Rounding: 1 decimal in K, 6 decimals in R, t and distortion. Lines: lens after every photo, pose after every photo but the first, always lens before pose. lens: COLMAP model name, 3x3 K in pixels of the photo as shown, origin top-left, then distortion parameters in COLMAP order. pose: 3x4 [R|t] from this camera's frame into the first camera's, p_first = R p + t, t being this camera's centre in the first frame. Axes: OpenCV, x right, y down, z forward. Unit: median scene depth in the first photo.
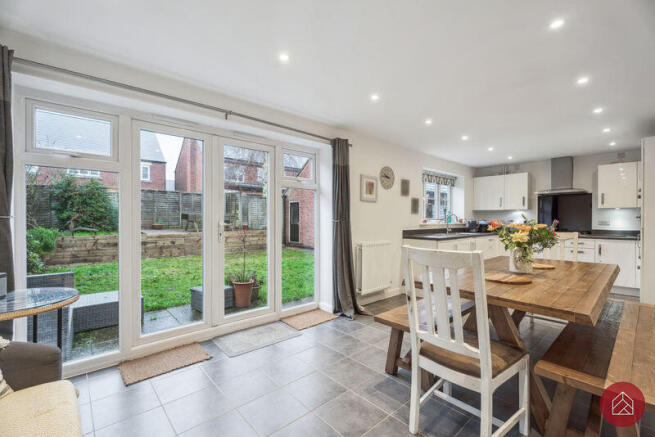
lens RADIAL K [[304.3, 0, 326.9], [0, 304.3, 218.1], [0, 0, 1]] dist [0.004291, 0.000430]
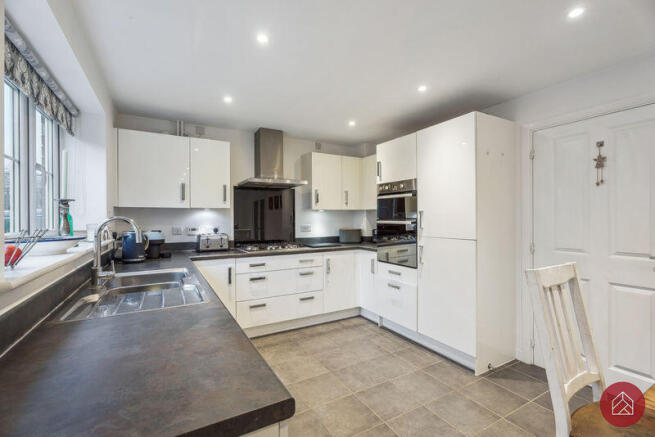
lens RADIAL K [[304.3, 0, 327.8], [0, 304.3, 217.7], [0, 0, 1]] dist [0.004291, 0.000430]
pose [[0.244641, -0.003453, 0.969608, 0.166484], [0.000944, 0.999994, 0.003323, -0.012947], [-0.969613, 0.000103, 0.244642, 0.690873]]
